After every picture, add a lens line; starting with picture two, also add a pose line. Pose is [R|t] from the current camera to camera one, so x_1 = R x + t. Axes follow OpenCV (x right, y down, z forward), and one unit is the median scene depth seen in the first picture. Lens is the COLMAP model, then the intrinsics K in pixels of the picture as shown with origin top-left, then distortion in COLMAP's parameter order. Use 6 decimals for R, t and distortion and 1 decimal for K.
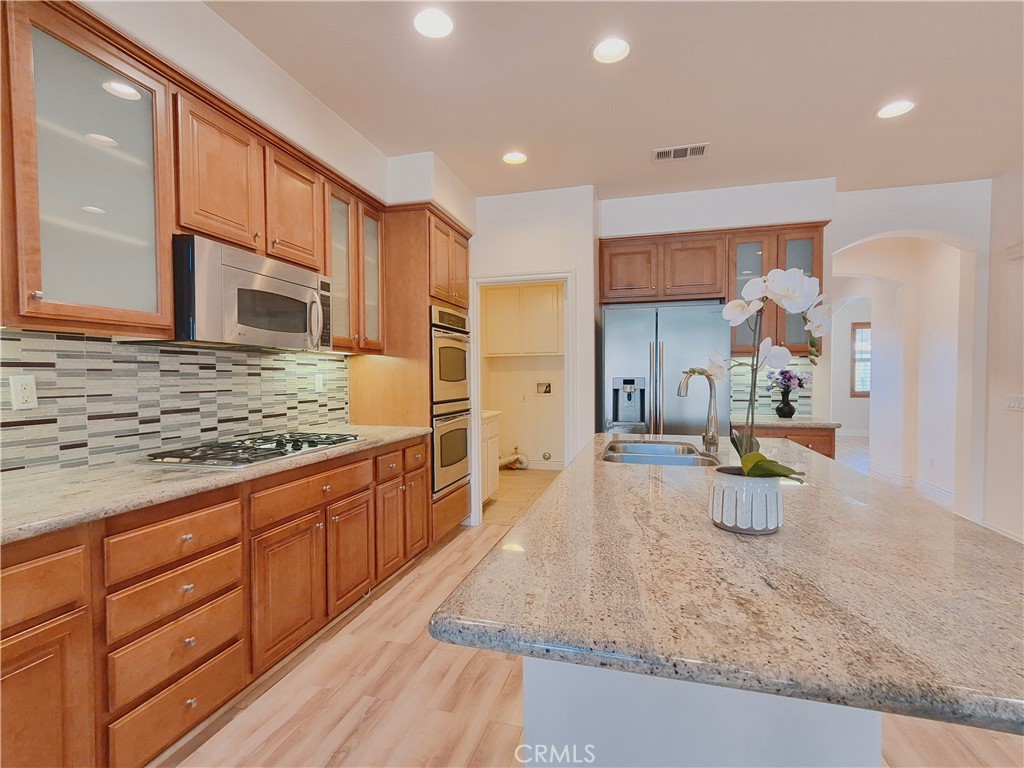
lens RADIAL K [[500.5, 0, 507.9], [0, 500.5, 391.1], [0, 0, 1]] dist [0.002181, 0.000370]
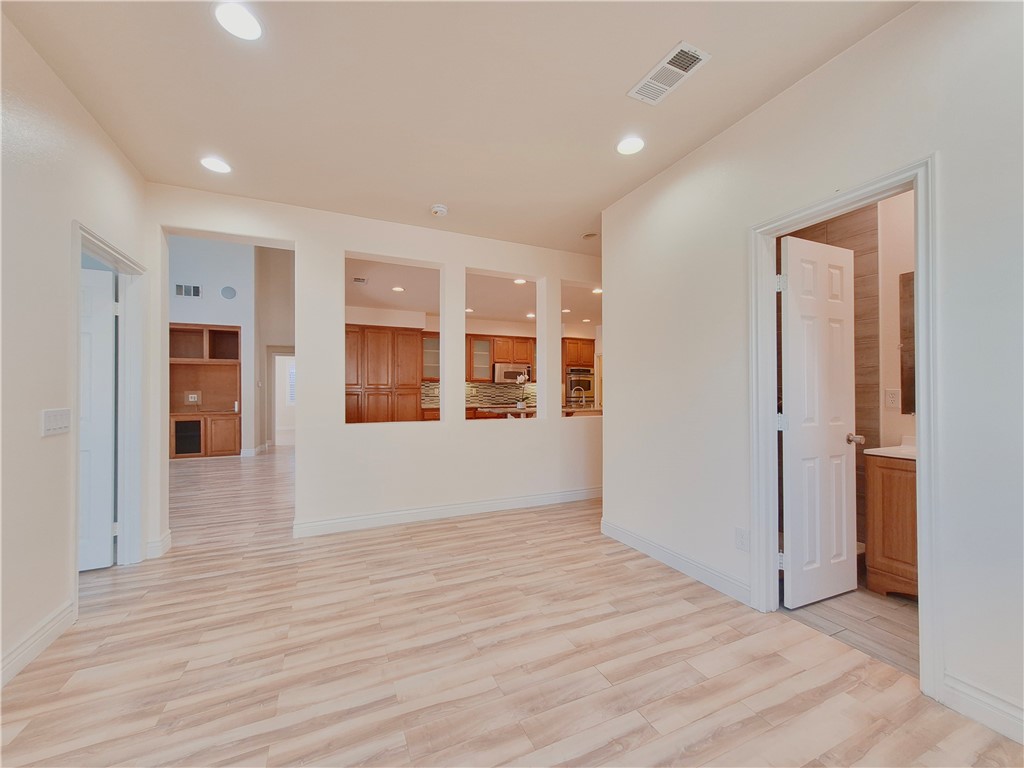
lens RADIAL K [[397.5, 0, 506.3], [0, 397.5, 390.3], [0, 0, 1]] dist [0.001174, 0.000023]
pose [[0.640690, -0.001053, -0.767799, 1.651161], [-0.021909, 0.999567, -0.019652, 0.040070], [0.767487, 0.029412, 0.640389, -1.005496]]
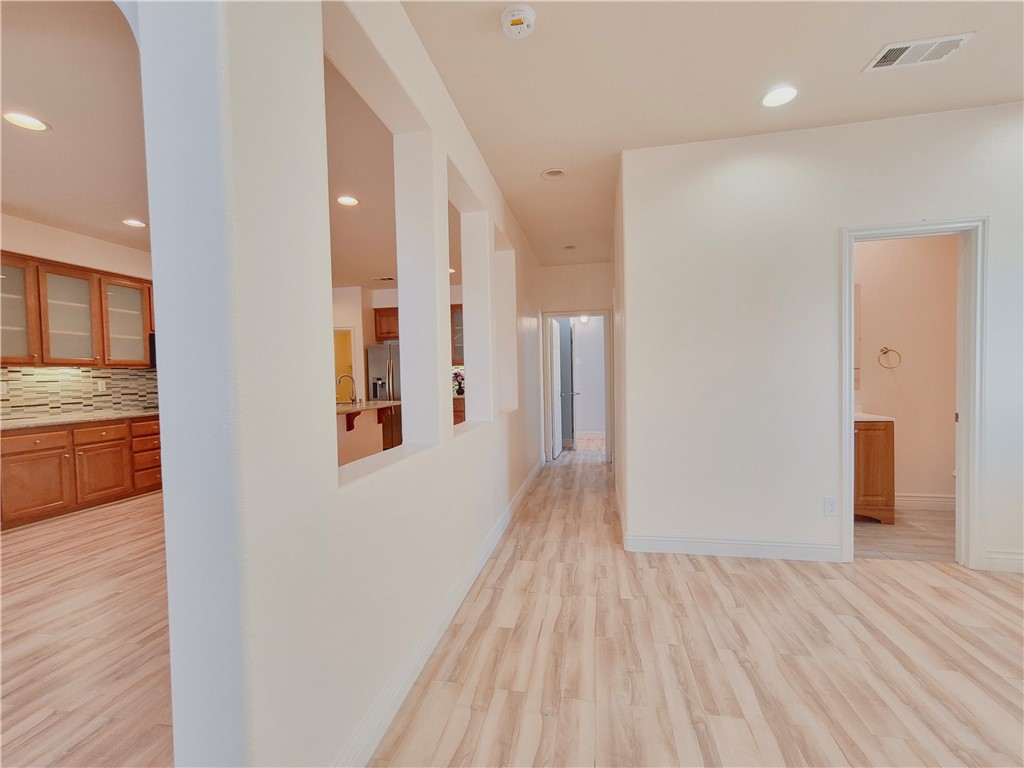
lens RADIAL K [[447.6, 0, 504.7], [0, 447.6, 389.4], [0, 0, 1]] dist [0.003932, 0.000437]
pose [[0.997648, -0.018813, 0.065919, 0.745283], [0.018666, 0.999822, 0.002858, 0.033579], [-0.065961, -0.001621, 0.997821, -1.069745]]
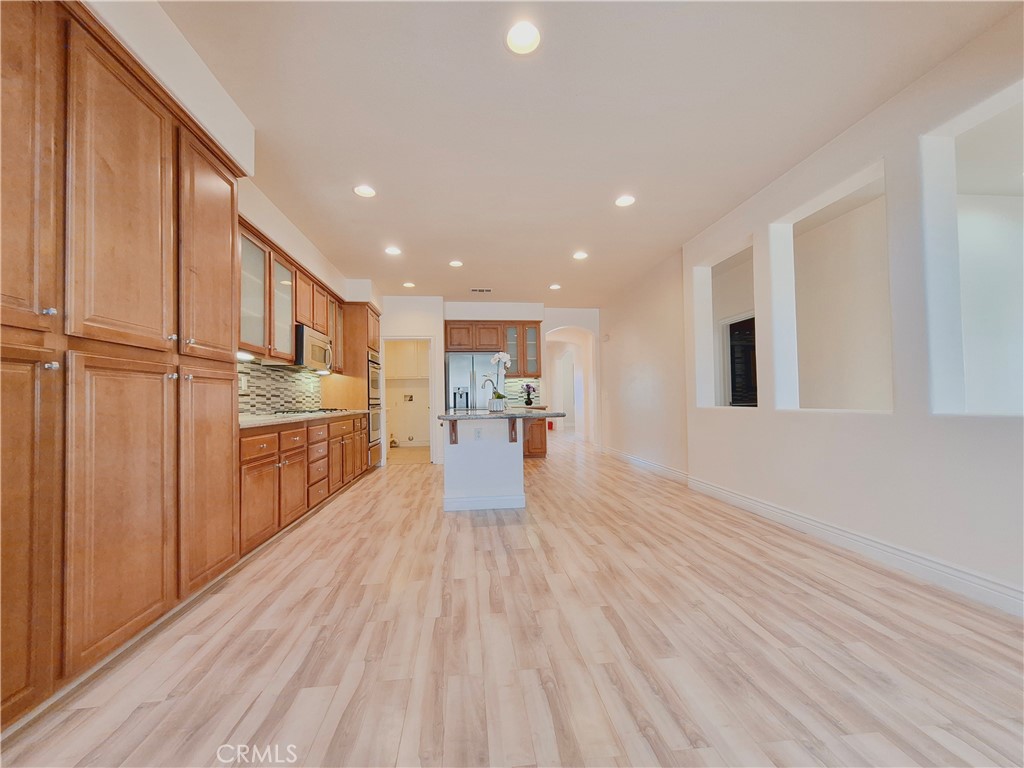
lens RADIAL K [[397.5, 0, 506.3], [0, 397.5, 390.3], [0, 0, 1]] dist [0.001174, 0.000023]
pose [[0.929272, -0.002193, 0.369390, -0.235780], [0.023355, 0.998330, -0.052828, 0.092741], [-0.368657, 0.057718, 0.927772, -0.742369]]
